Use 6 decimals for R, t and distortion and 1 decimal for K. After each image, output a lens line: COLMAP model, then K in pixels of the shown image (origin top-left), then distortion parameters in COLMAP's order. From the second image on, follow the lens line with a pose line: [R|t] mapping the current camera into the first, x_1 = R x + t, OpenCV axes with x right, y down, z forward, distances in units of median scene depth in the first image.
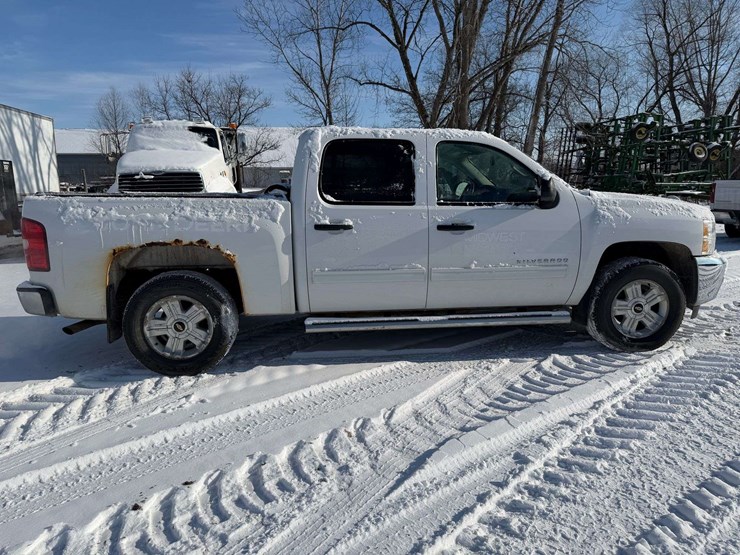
lens RADIAL K [[527.8, 0, 374.4], [0, 527.8, 275.7], [0, 0, 1]] dist [0.058120, -0.077687]
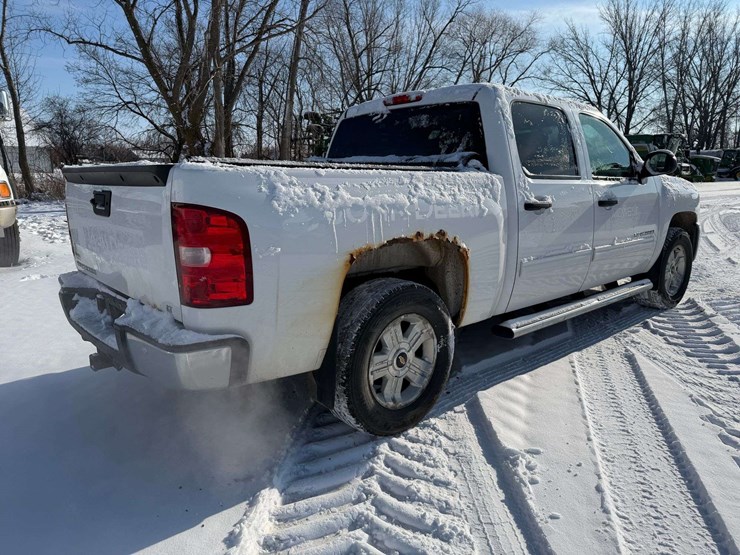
lens RADIAL K [[523.7, 0, 371.6], [0, 523.7, 274.4], [0, 0, 1]] dist [0.102920, -0.143382]
pose [[0.818974, -0.104068, 0.564316, -0.739610], [0.092981, 0.994488, 0.048458, -0.047967], [-0.566248, 0.012785, 0.824136, 0.446349]]
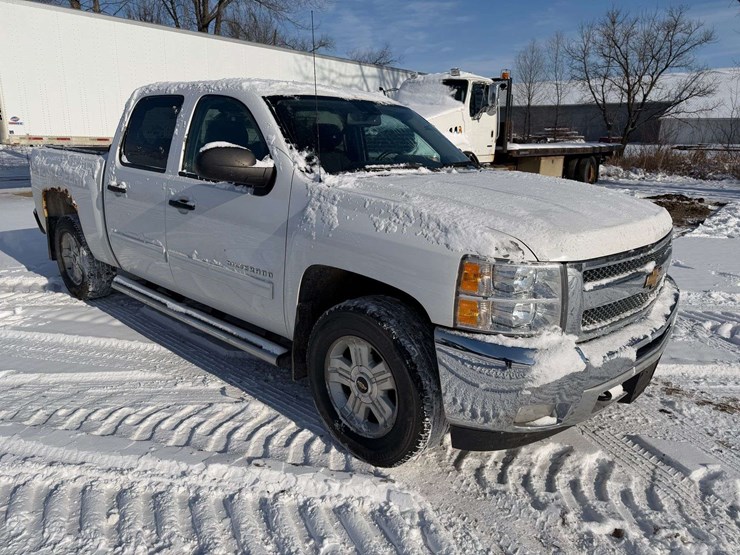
lens RADIAL K [[527.8, 0, 374.4], [0, 527.8, 275.7], [0, 0, 1]] dist [0.058120, -0.077687]
pose [[0.653971, 0.215110, -0.725293, 0.948875], [-0.151647, 0.976539, 0.152890, -0.152658], [0.741165, 0.010003, 0.671249, 0.663071]]
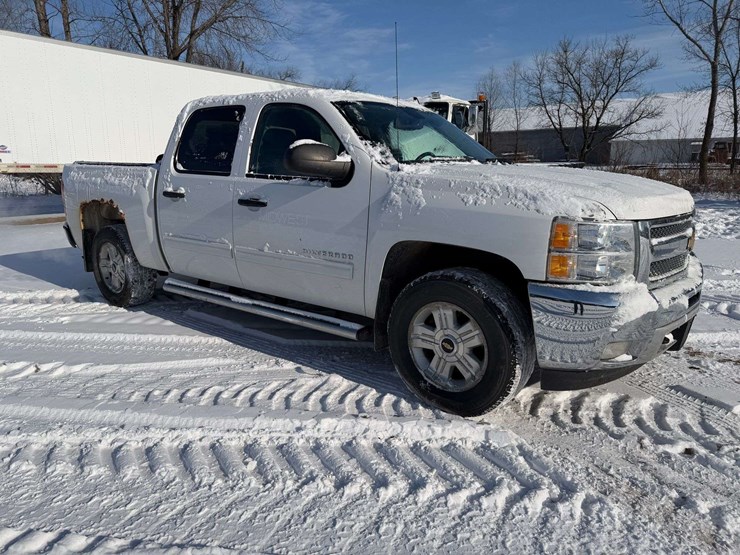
lens RADIAL K [[526.2, 0, 370.0], [0, 526.2, 277.5], [0, 0, 1]] dist [0.063909, -0.083141]
pose [[0.704256, 0.155851, -0.692628, 0.916011], [-0.122837, 0.987642, 0.097334, -0.076874], [0.699239, 0.016532, 0.714697, 0.499165]]
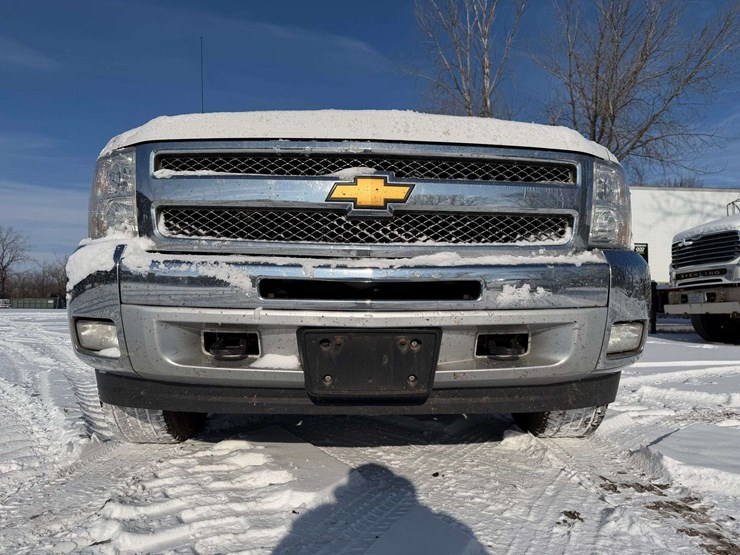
lens RADIAL K [[527.8, 0, 374.4], [0, 527.8, 275.7], [0, 0, 1]] dist [0.058120, -0.077687]
pose [[-0.066027, -0.047384, -0.996692, 1.084261], [-0.171780, 0.984498, -0.035424, -0.037772], [0.982920, 0.168873, -0.073143, 1.330423]]
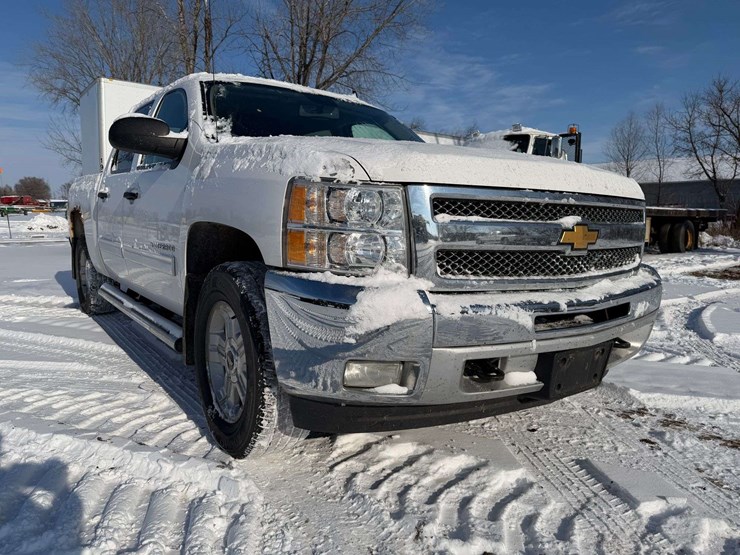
lens RADIAL K [[530.5, 0, 364.9], [0, 530.5, 274.1], [0, 0, 1]] dist [0.031006, -0.038475]
pose [[0.485478, 0.112165, -0.867024, 1.039368], [-0.167706, 0.985266, 0.033558, -0.059421], [0.858013, 0.129114, 0.497135, 0.902503]]
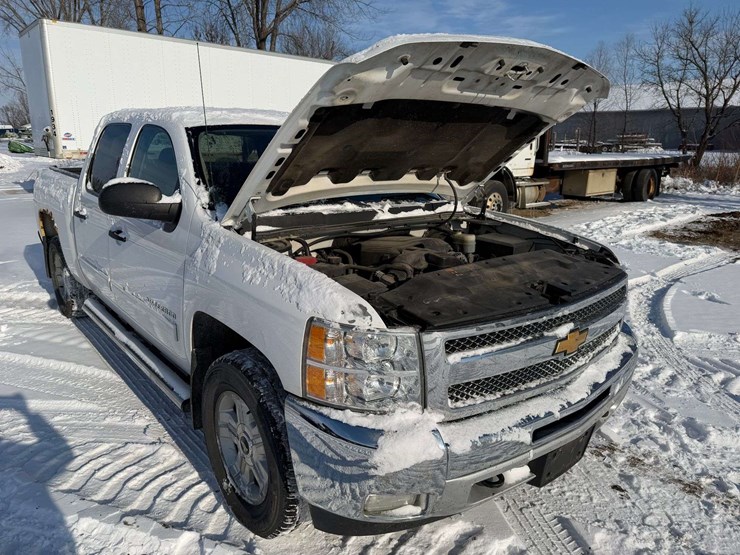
lens RADIAL K [[535.4, 0, 366.5], [0, 535.4, 276.3], [0, 0, 1]] dist [0.006206, -0.007369]
pose [[0.544947, 0.222157, -0.808504, 1.013598], [-0.158349, 0.974177, 0.160950, -0.218501], [0.823383, 0.040316, 0.566053, 0.840678]]
